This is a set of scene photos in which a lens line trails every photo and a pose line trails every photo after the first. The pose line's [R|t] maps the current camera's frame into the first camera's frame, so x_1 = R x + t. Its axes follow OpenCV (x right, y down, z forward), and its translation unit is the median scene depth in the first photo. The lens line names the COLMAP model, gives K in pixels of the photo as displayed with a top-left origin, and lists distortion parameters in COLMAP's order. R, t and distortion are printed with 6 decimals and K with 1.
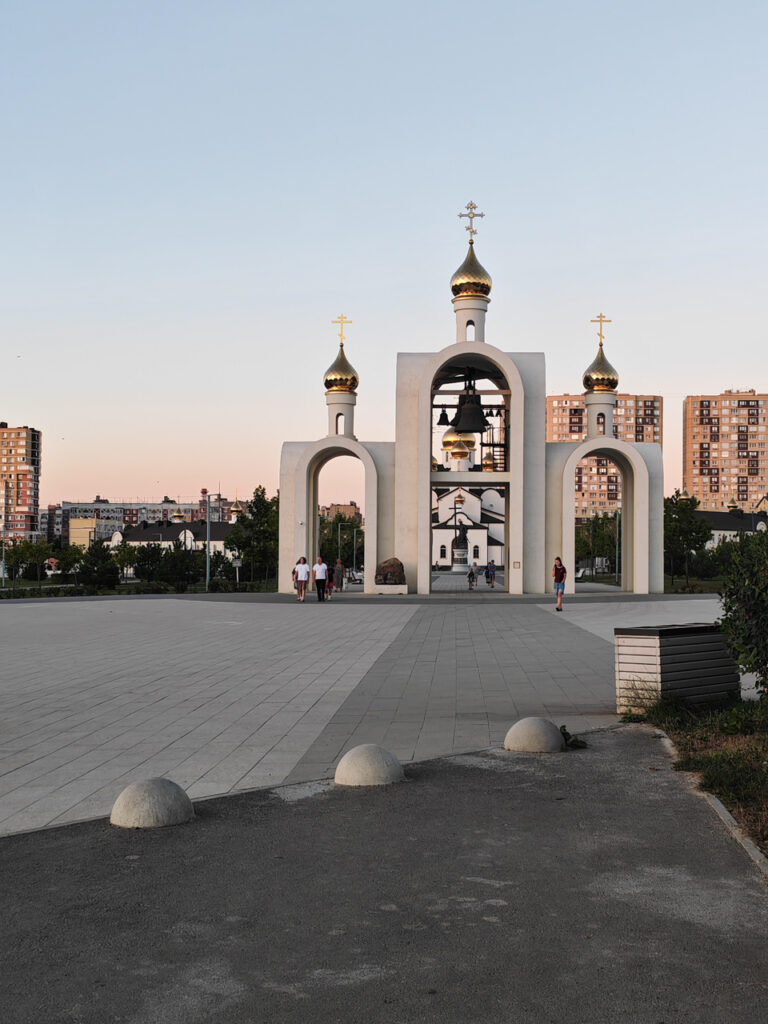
lens RADIAL K [[1373.9, 0, 388.0], [0, 1373.9, 517.6], [0, 0, 1]] dist [0.065806, 0.000000]
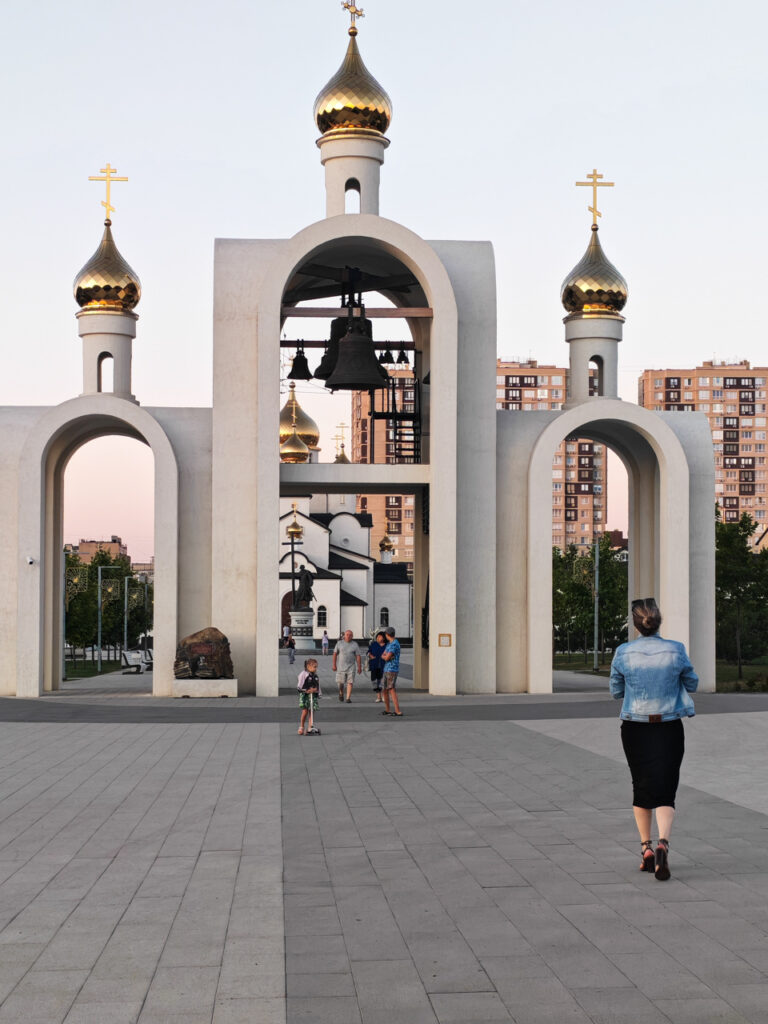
lens RADIAL K [[2033.7, 0, 349.5], [0, 2033.7, 564.4], [0, 0, 1]] dist [0.115758, 0.000000]
pose [[0.995886, -0.001514, 0.090602, -0.012817], [0.001597, 0.999998, -0.000840, 0.005774], [-0.090601, 0.000982, 0.995887, 0.215468]]
